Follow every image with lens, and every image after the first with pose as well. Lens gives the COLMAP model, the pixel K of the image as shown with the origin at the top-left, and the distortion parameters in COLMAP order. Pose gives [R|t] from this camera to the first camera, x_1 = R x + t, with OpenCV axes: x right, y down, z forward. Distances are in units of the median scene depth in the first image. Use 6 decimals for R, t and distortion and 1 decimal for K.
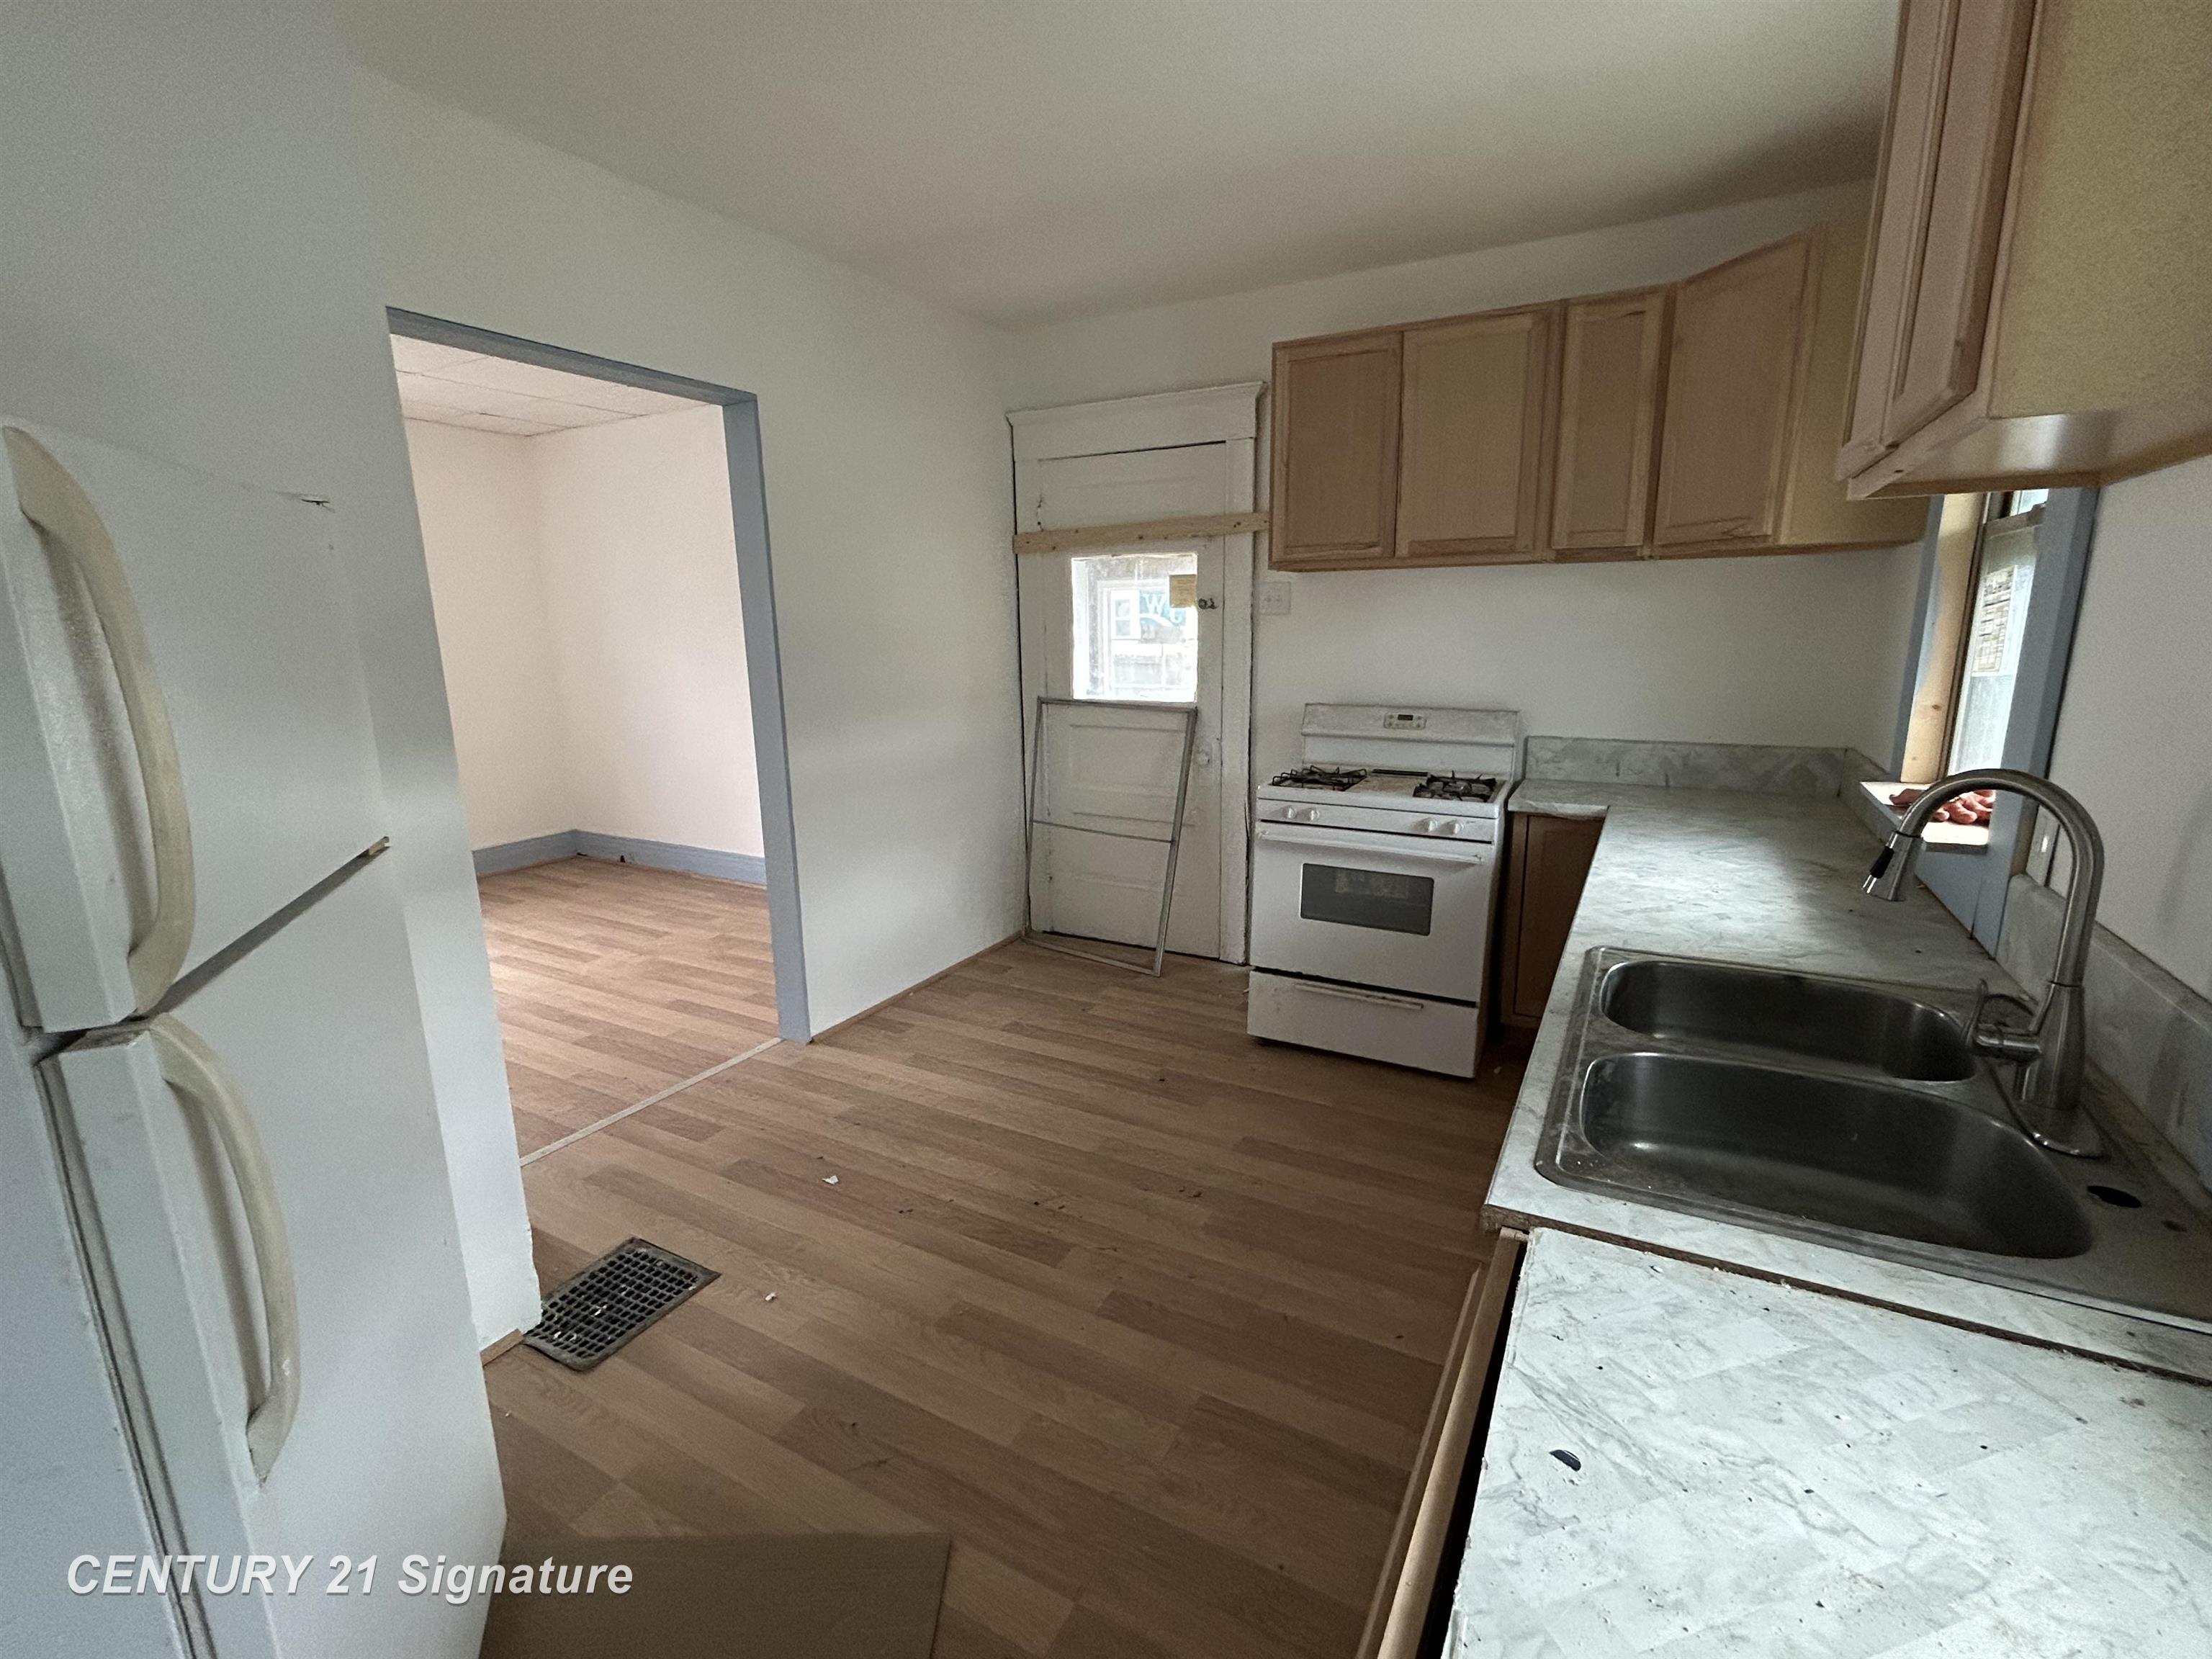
lens RADIAL K [[985.6, 0, 1105.9], [0, 985.6, 832.1], [0, 0, 1]] dist [0.000620, -0.000008]
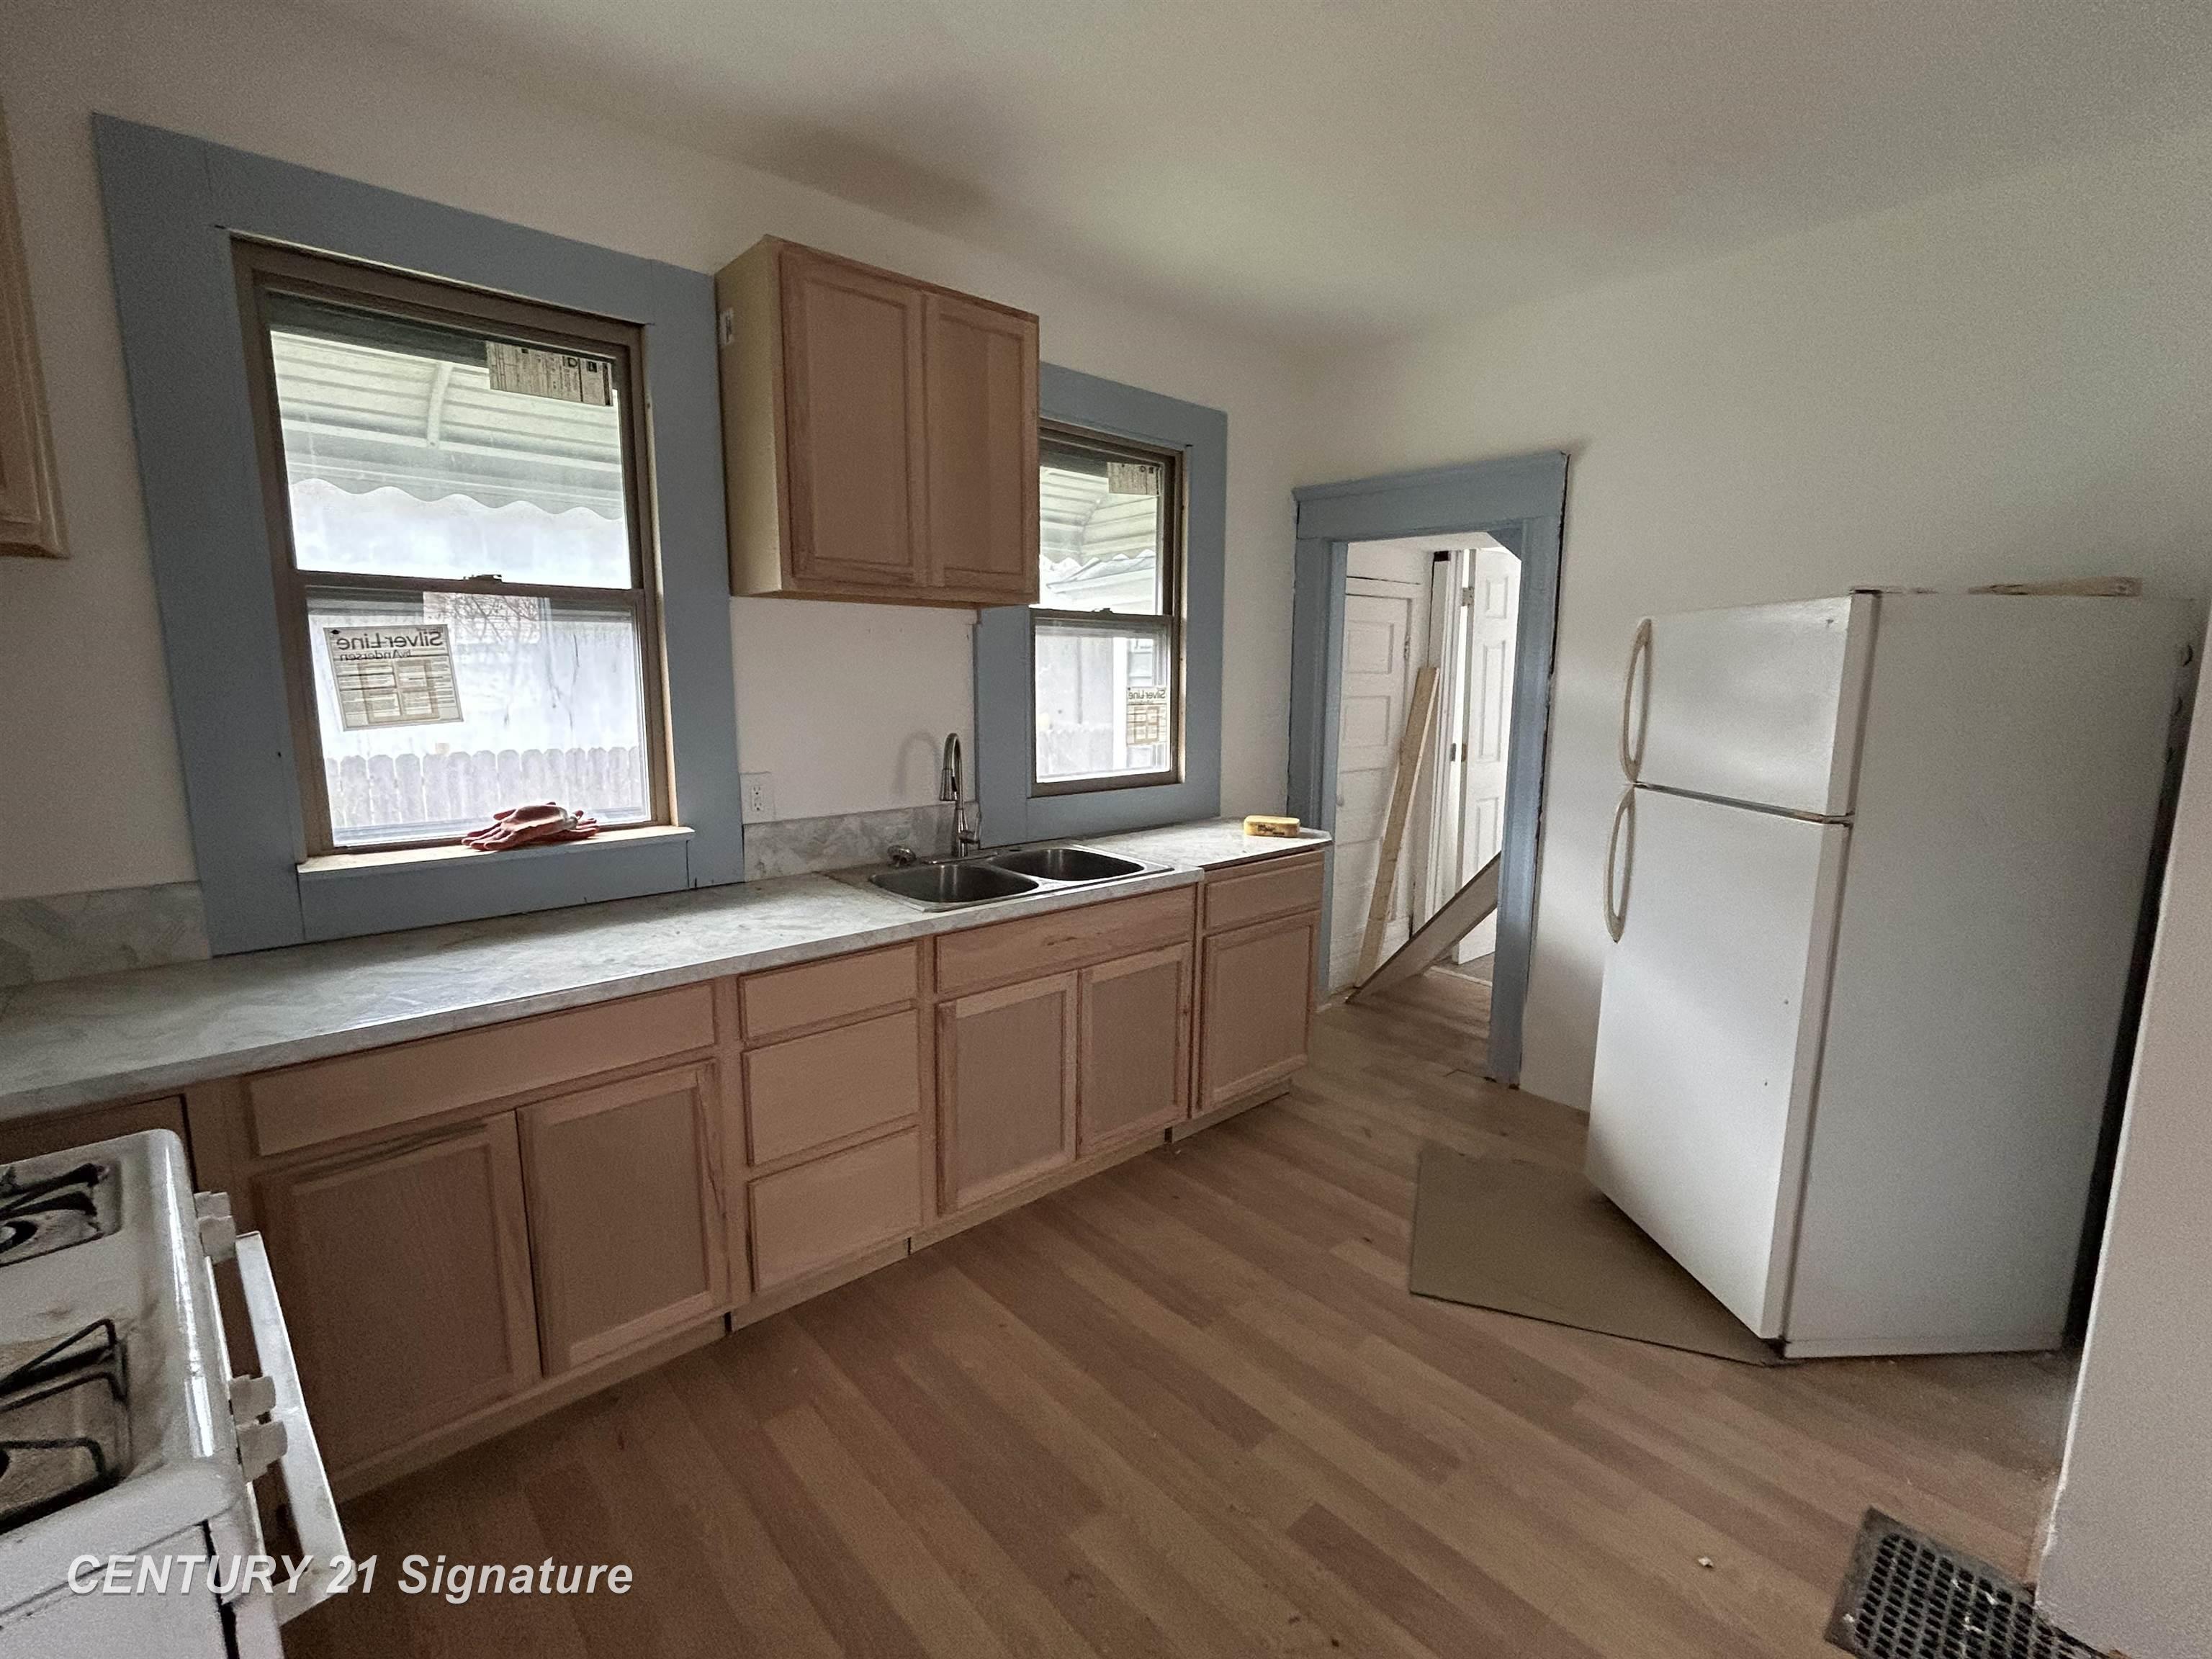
lens RADIAL K [[985.6, 0, 1102.4], [0, 985.6, 827.7], [0, 0, 1]] dist [0.000620, -0.000008]
pose [[-0.944845, -0.044235, 0.324518, -0.118671], [0.076247, 0.933905, 0.349296, -0.327825], [-0.318520, 0.354774, -0.879022, 1.527307]]
